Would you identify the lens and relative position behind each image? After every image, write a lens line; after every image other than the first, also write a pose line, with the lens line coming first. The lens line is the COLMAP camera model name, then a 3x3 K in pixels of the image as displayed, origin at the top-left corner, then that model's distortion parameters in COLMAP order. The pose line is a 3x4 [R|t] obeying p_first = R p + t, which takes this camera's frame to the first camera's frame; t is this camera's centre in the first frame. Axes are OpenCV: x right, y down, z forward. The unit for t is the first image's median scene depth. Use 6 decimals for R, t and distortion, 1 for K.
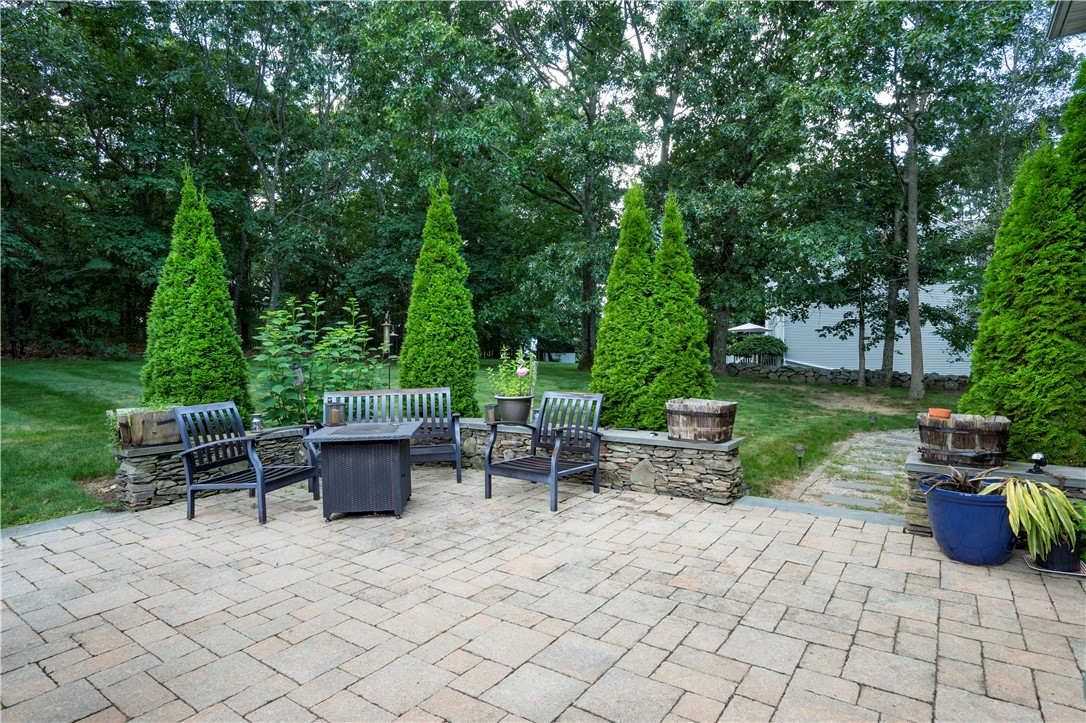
lens RADIAL K [[526.8, 0, 543.5], [0, 526.8, 358.1], [0, 0, 1]] dist [-0.006455, 0.000749]
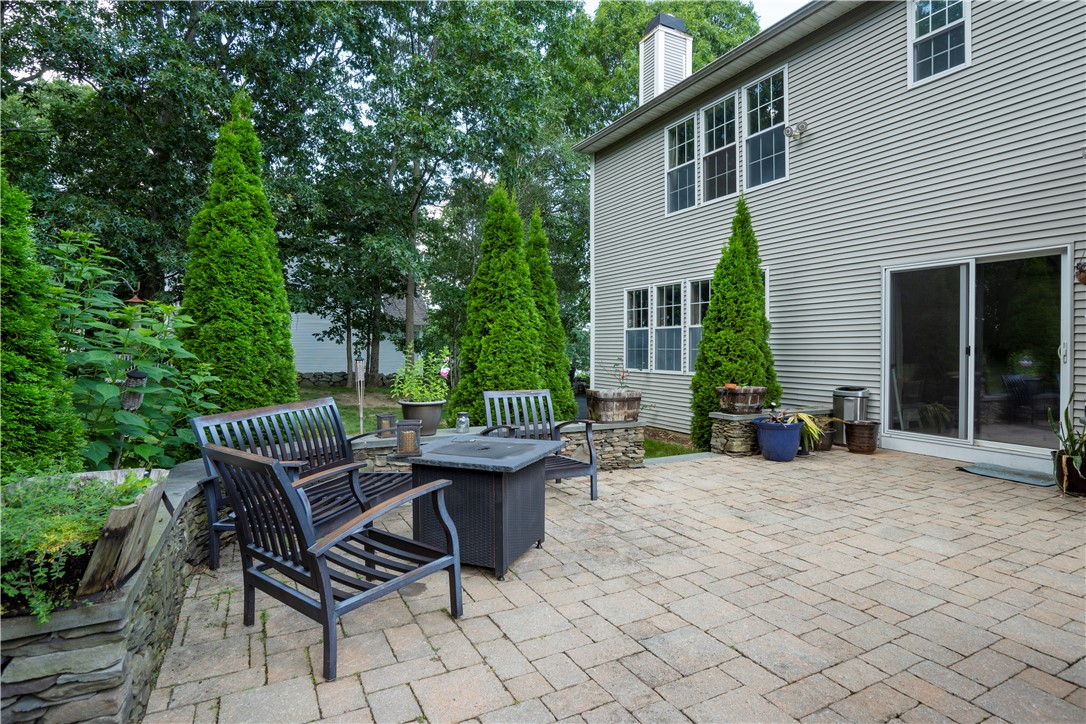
lens RADIAL K [[547.5, 0, 543.5], [0, 547.5, 363.3], [0, 0, 1]] dist [-0.000684, 0.000137]
pose [[0.473074, -0.000439, 0.881023, -1.178821], [0.000706, 1.000000, 0.000119, 0.025237], [-0.881023, 0.000566, 0.473074, 0.696644]]
